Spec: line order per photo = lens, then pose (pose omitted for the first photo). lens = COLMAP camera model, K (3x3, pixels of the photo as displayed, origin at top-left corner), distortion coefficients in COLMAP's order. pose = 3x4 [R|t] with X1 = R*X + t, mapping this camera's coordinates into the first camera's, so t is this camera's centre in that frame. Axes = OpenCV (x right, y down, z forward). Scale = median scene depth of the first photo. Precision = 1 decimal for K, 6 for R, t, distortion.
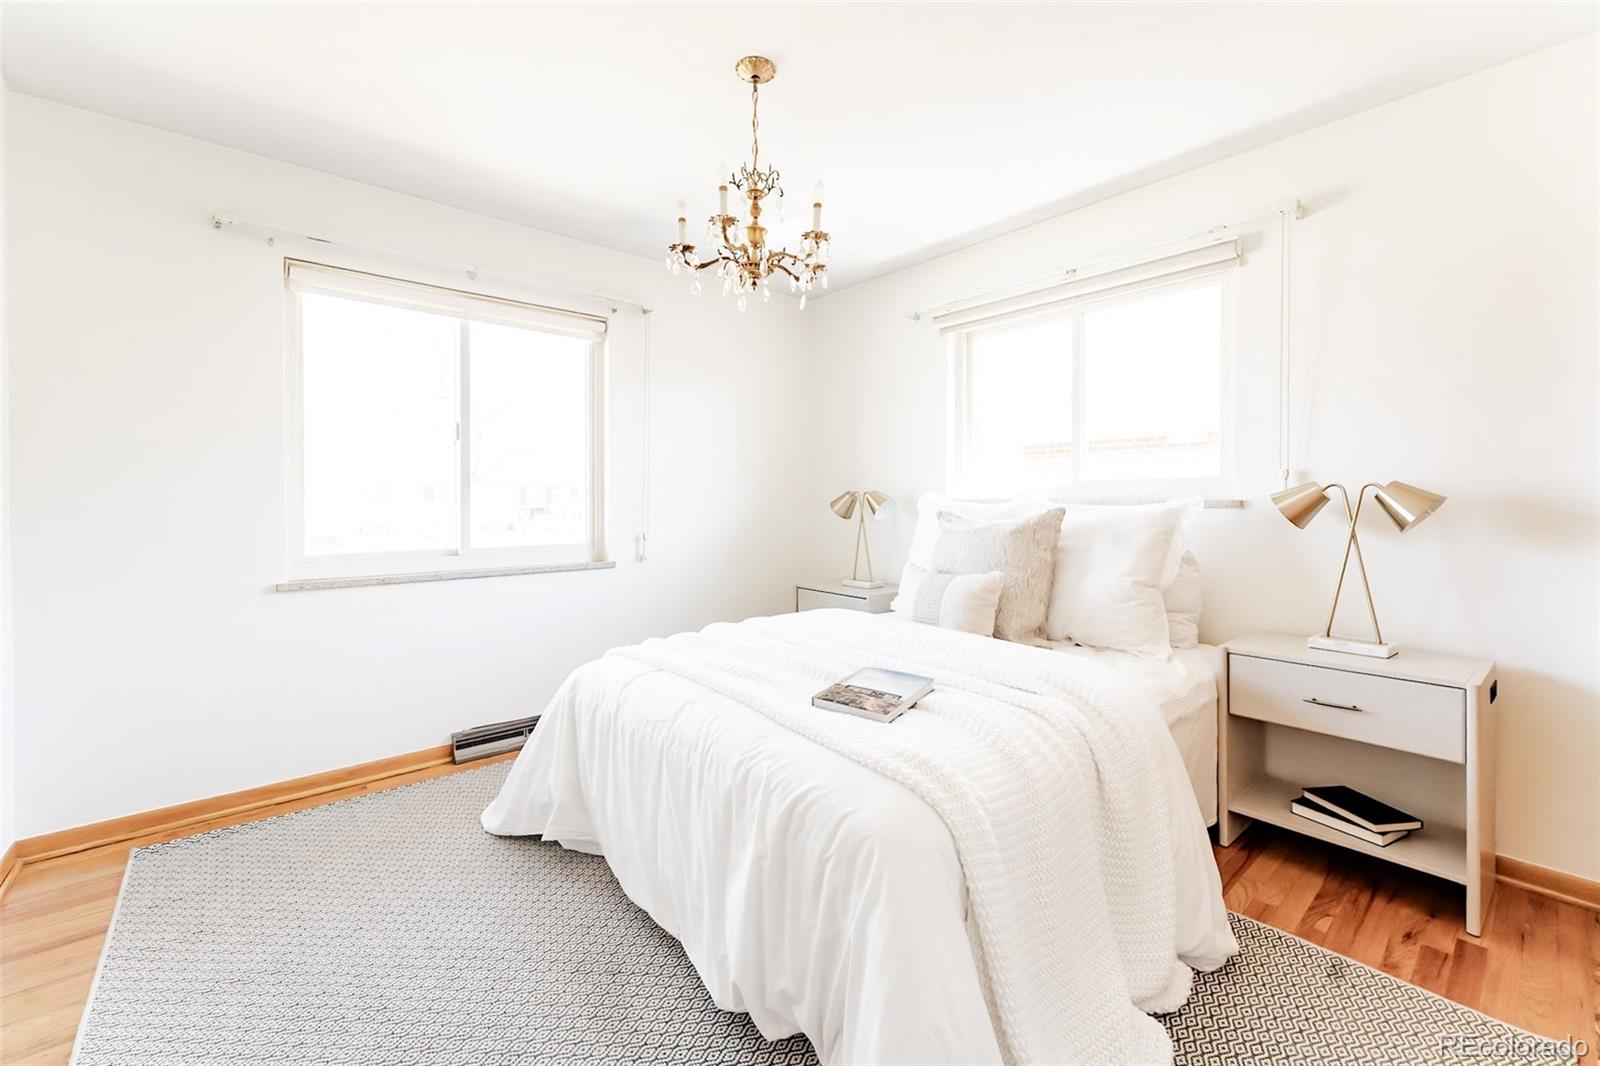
lens RADIAL K [[658.2, 0, 800.0], [0, 658.2, 533.0], [0, 0, 1]] dist [0.011936, 0.000062]
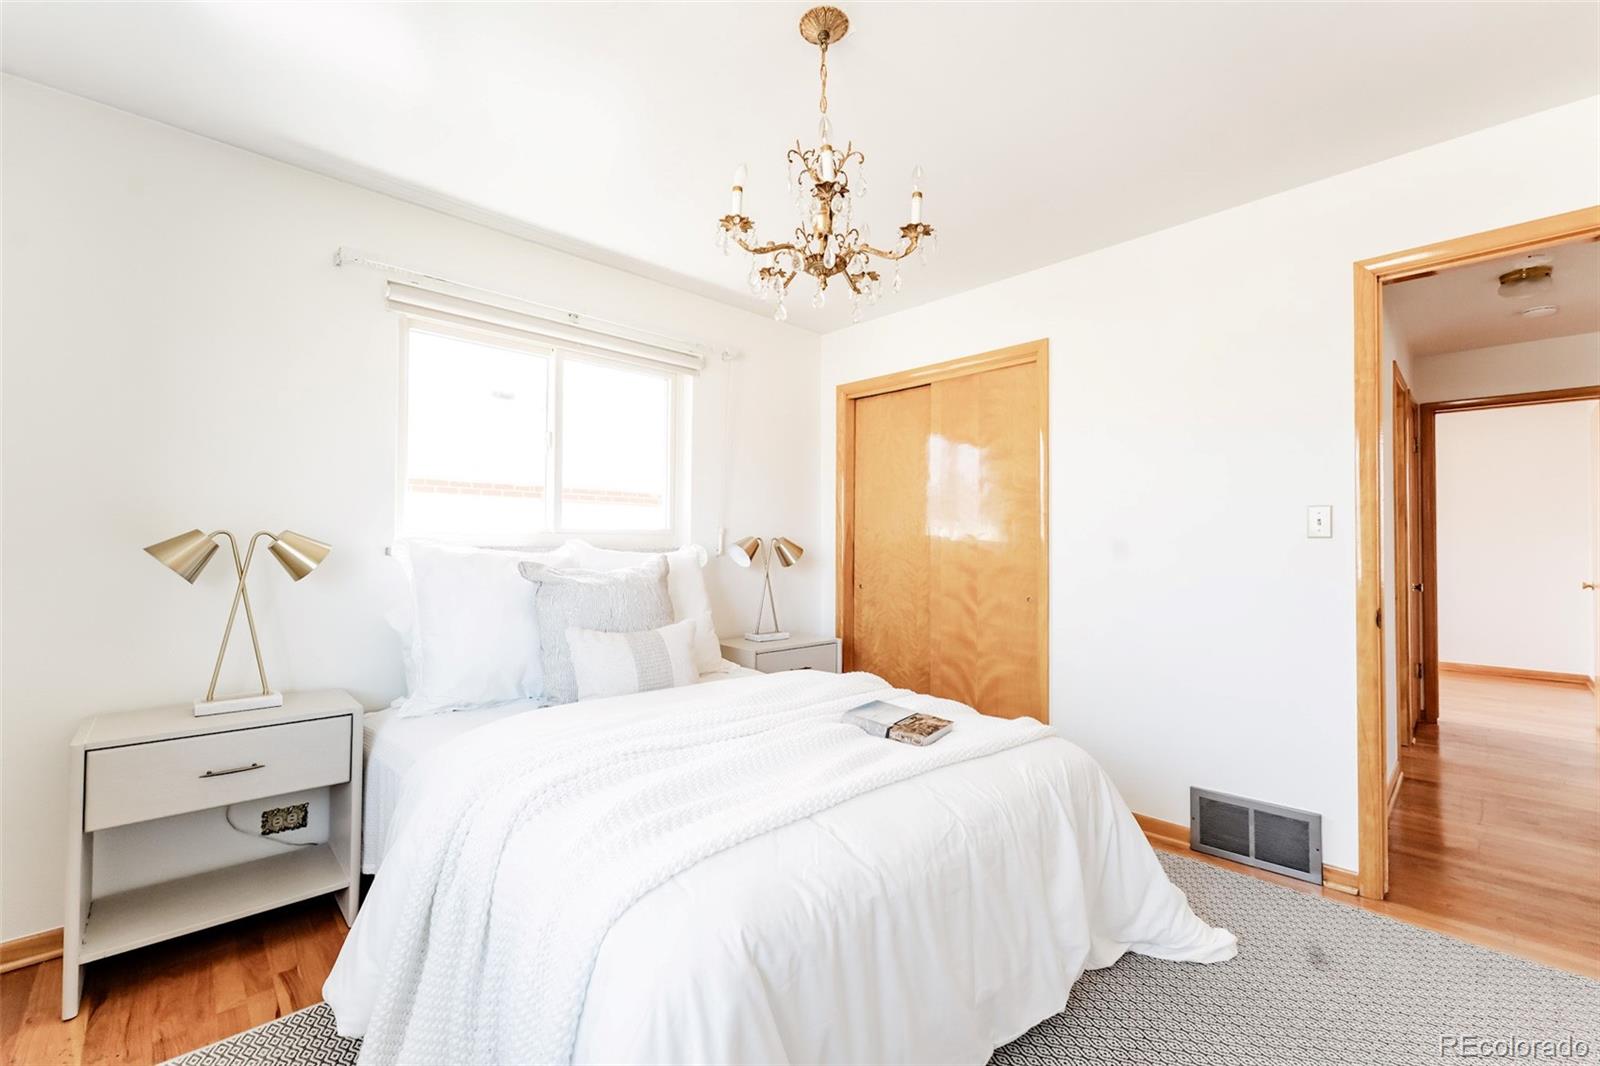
lens RADIAL K [[658.2, 0, 800.0], [0, 658.2, 533.0], [0, 0, 1]] dist [0.011936, 0.000062]
pose [[-0.059423, 0.031950, 0.997721, -0.521463], [0.047175, 0.998461, -0.029164, -0.024415], [-0.997118, 0.045335, -0.060839, 0.651541]]
